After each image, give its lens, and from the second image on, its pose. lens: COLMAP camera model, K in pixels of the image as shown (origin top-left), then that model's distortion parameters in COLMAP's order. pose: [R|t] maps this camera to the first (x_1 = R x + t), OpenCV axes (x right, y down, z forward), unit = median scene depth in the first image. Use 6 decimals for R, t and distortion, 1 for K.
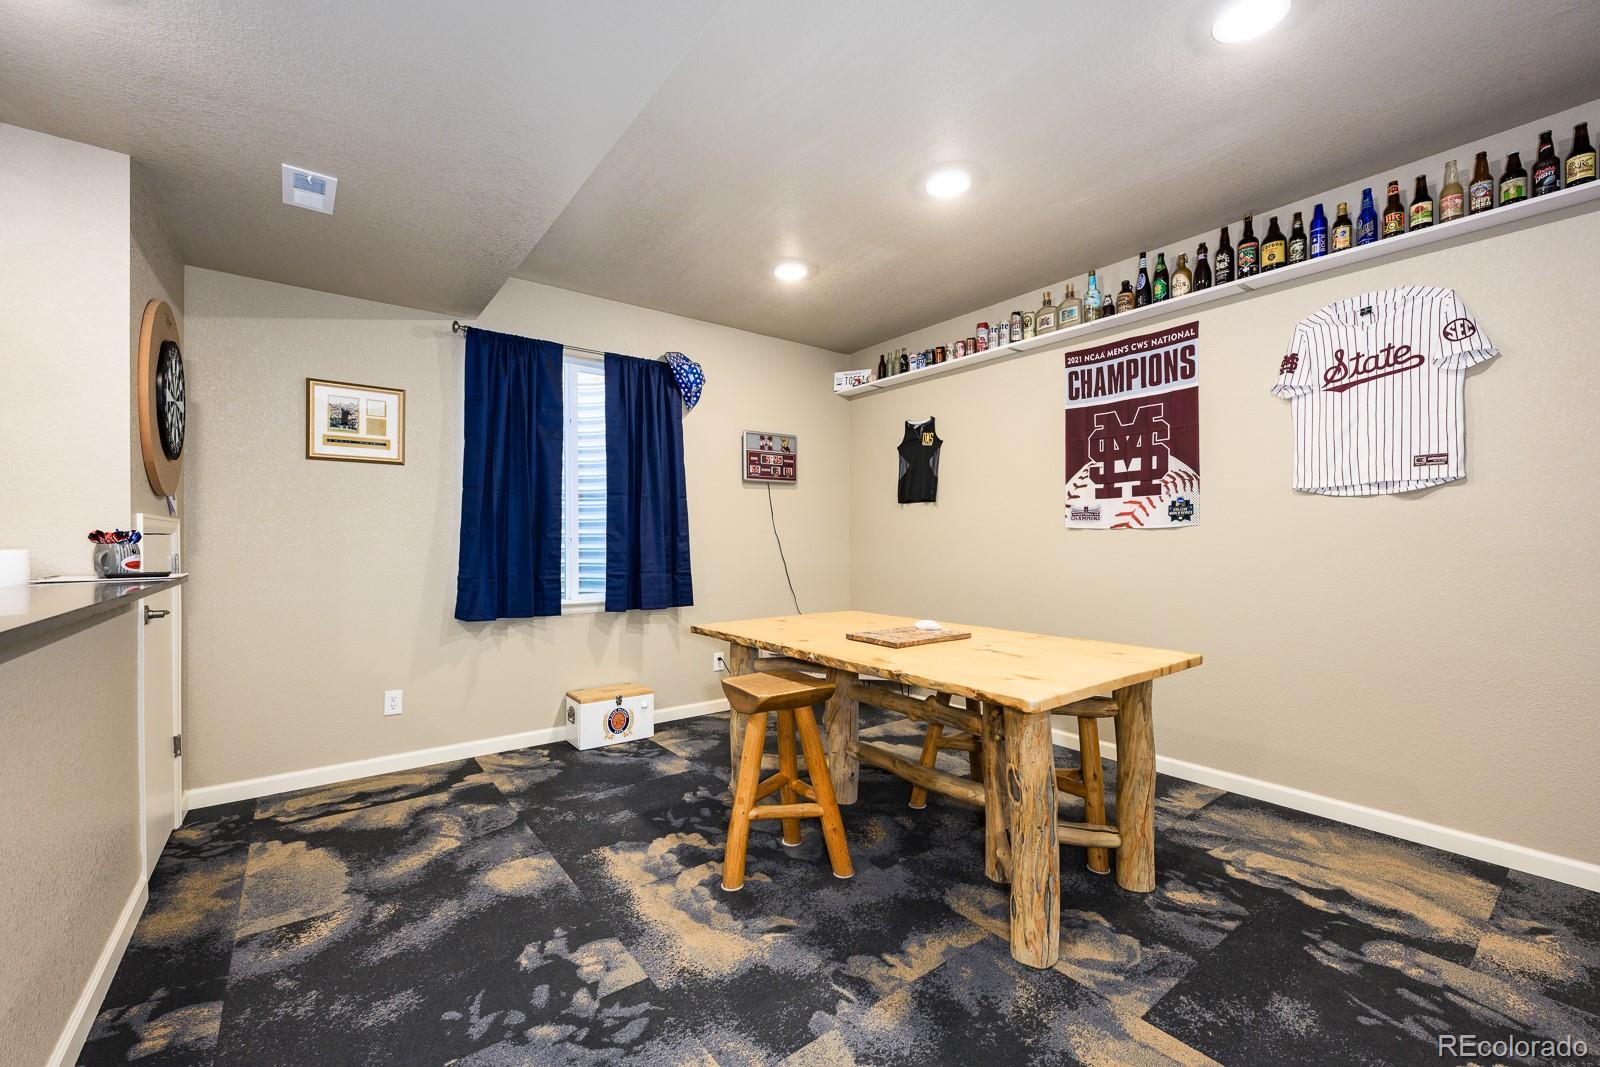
lens RADIAL K [[649.9, 0, 803.9], [0, 649.9, 536.5], [0, 0, 1]] dist [-0.001983, 0.000206]
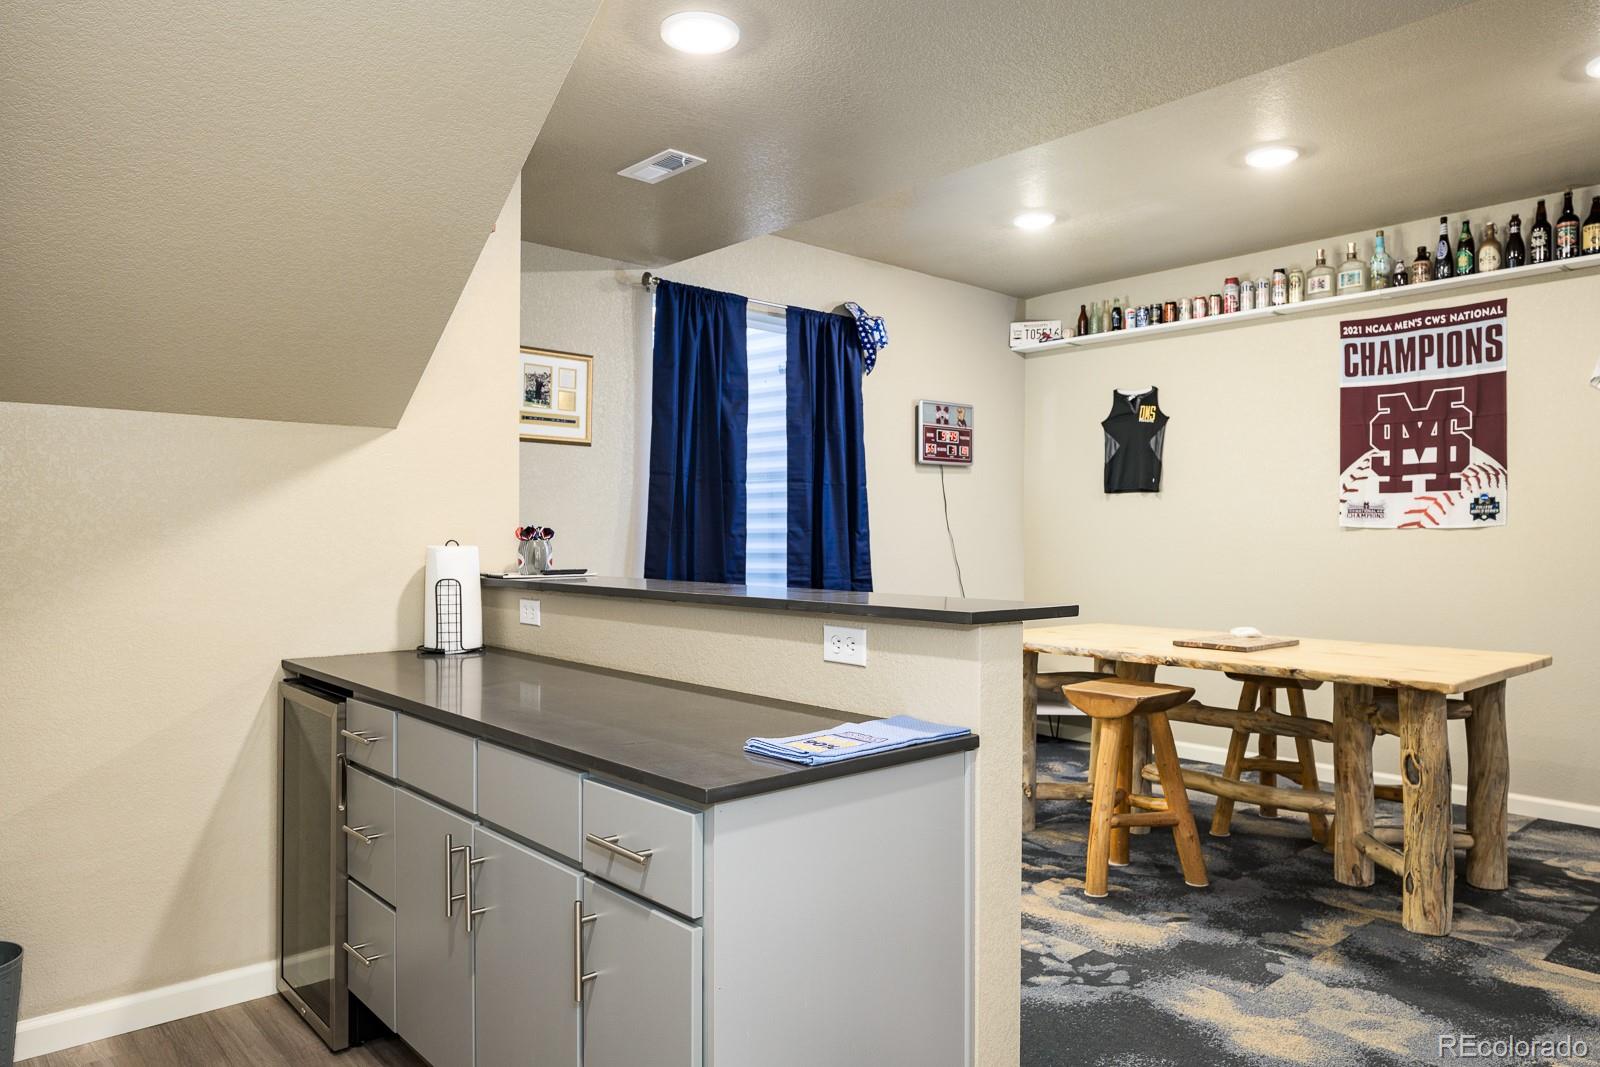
lens RADIAL K [[1058.2, 0, 800.0], [0, 1058.2, 533.5], [0, 0, 1]] dist [0.001977, -0.003445]
pose [[0.997182, 0.005775, 0.074794, -0.439128], [-0.005913, 0.999981, 0.001617, -0.002366], [-0.074784, -0.002055, 0.997198, -0.358628]]
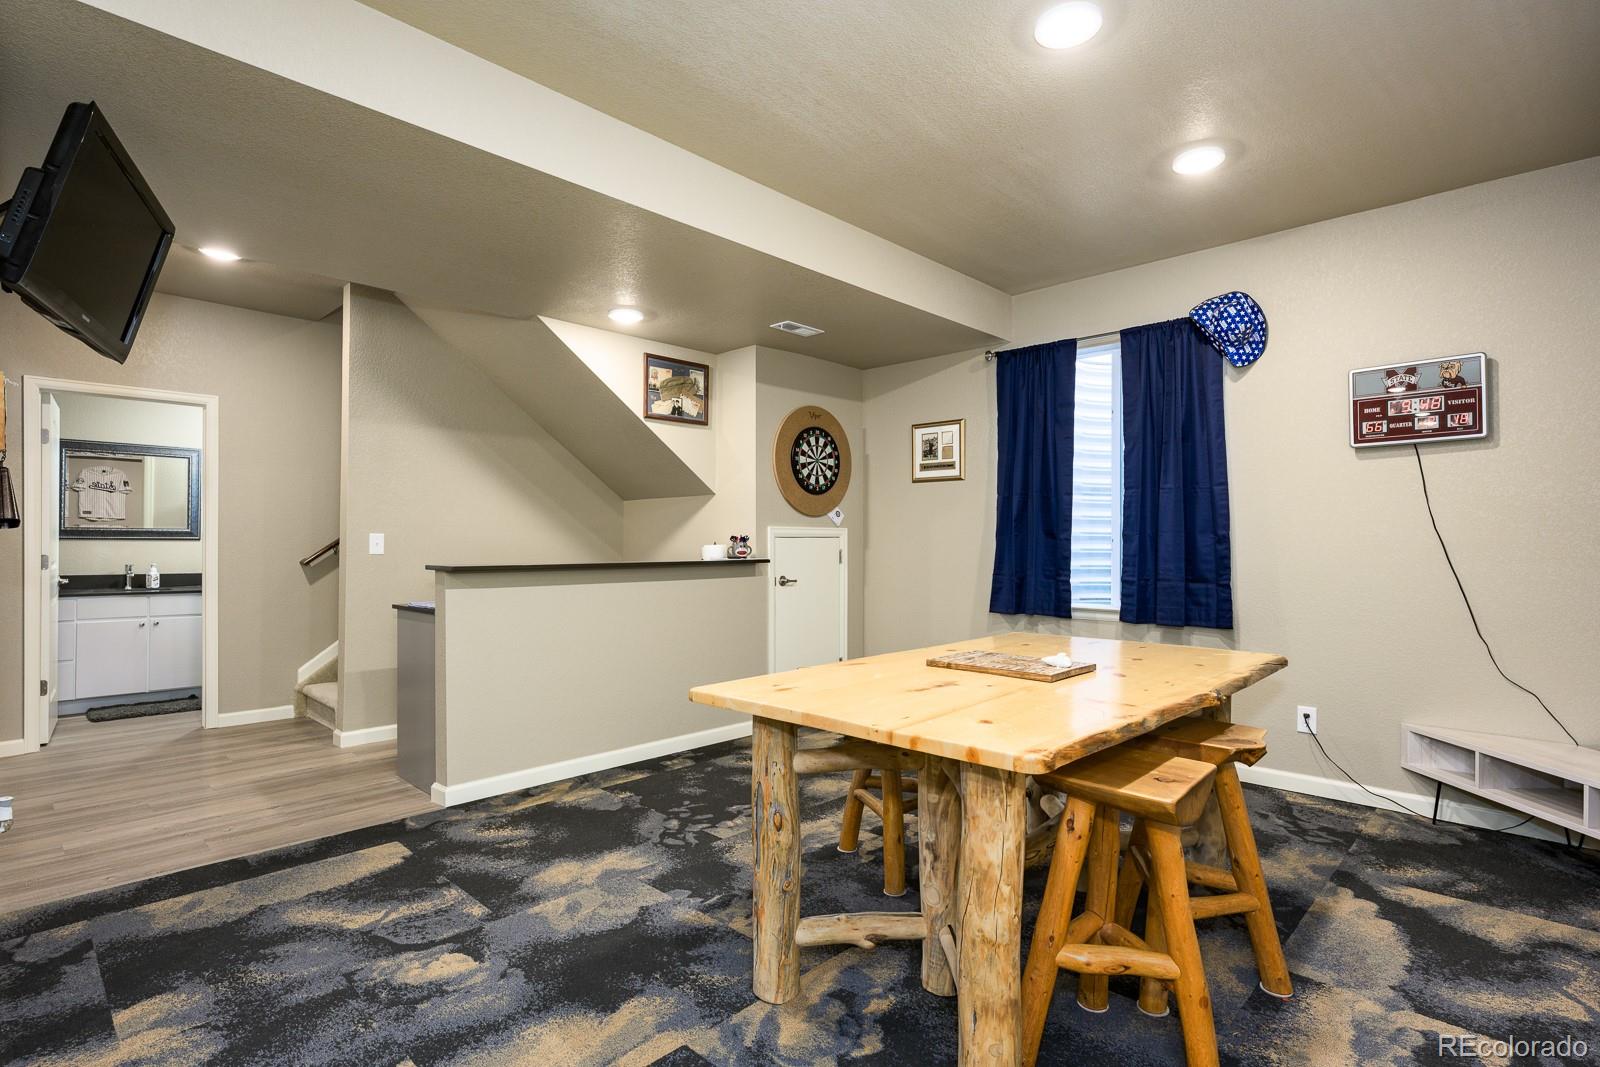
lens RADIAL K [[794.6, 0, 801.8], [0, 794.6, 524.7], [0, 0, 1]] dist [0.026685, -0.000105]
pose [[0.143285, -0.023311, -0.989407, 0.804051], [-0.002091, 0.999713, -0.023857, 0.010709], [0.989679, 0.005487, 0.143195, 0.470815]]
